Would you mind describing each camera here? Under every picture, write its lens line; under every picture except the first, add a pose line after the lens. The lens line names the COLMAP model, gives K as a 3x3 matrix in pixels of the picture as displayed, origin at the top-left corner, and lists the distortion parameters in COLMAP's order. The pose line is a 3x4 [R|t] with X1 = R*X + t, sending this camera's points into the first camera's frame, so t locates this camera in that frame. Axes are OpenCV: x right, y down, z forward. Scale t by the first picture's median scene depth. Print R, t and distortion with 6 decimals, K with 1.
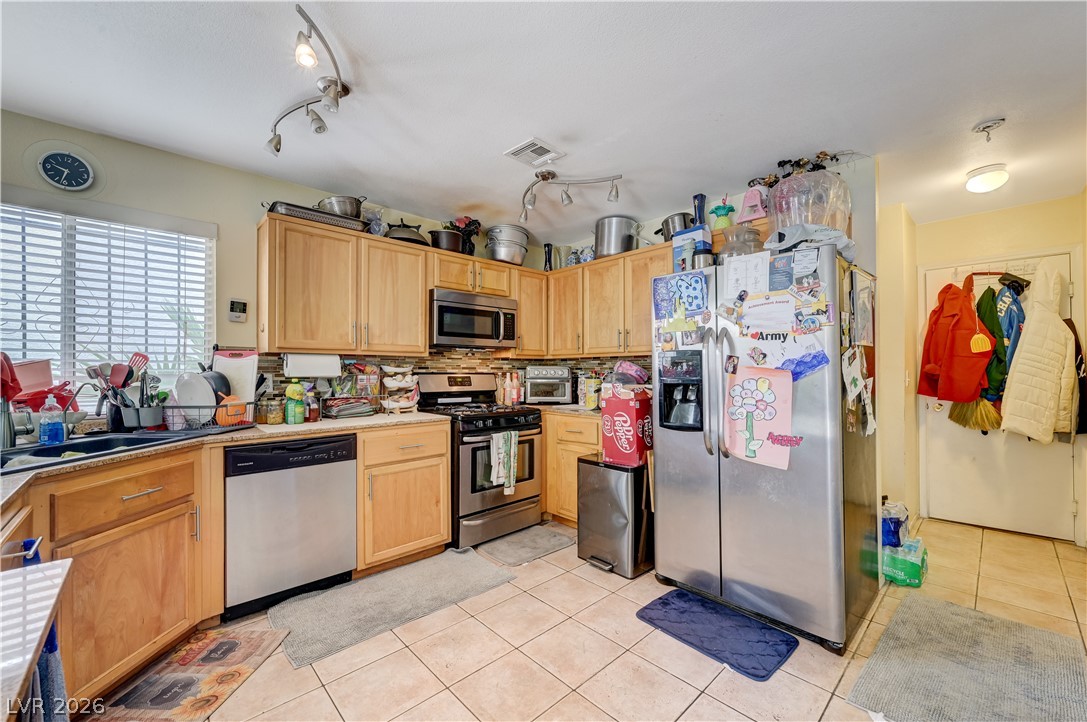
lens RADIAL K [[434.3, 0, 543.5], [0, 434.3, 366.4], [0, 0, 1]] dist [-0.002170, -0.000295]
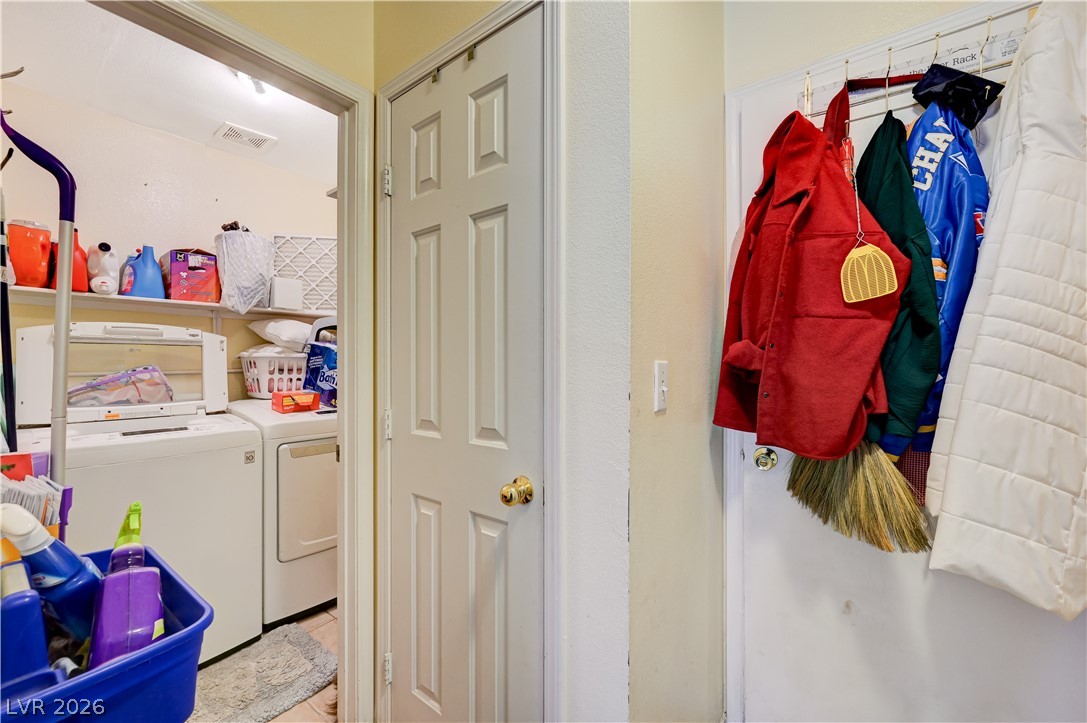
lens RADIAL K [[434.3, 0, 543.5], [0, 434.3, 359.6], [0, 0, 1]] dist [-0.002170, -0.000295]
pose [[0.985427, 0.001594, 0.170090, 0.720020], [-0.002401, 0.999987, 0.004543, 0.009139], [-0.170081, -0.004885, 0.985418, 0.726323]]
